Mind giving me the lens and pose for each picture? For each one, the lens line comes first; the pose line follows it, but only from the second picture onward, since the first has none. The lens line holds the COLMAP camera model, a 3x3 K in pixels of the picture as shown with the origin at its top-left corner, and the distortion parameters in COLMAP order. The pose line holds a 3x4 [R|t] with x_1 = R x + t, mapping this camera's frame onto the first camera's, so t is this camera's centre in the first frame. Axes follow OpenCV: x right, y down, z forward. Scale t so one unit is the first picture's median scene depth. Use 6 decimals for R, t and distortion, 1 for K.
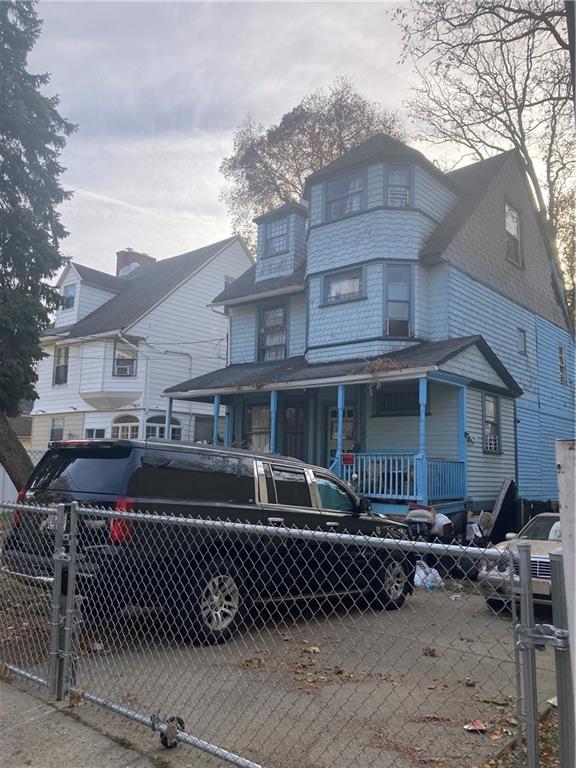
lens RADIAL K [[644.7, 0, 288.0], [0, 644.7, 384.0], [0, 0, 1]] dist [0.037233, -0.006082]
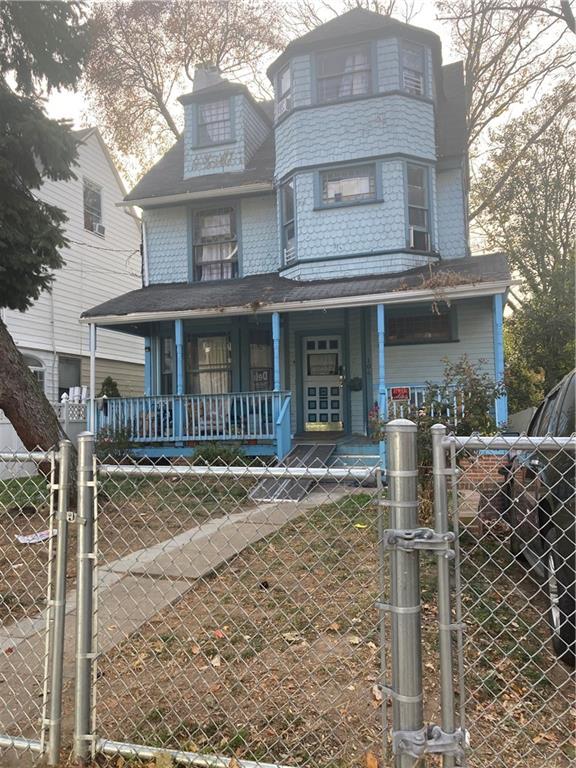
lens RADIAL K [[594.7, 0, 290.3], [0, 594.7, 373.7], [0, 0, 1]] dist [0.005021, -0.008703]
pose [[0.893227, -0.028707, 0.448688, -0.319314], [-0.001295, 0.997791, 0.066418, 0.035142], [-0.449603, -0.059907, 0.891217, 0.348248]]
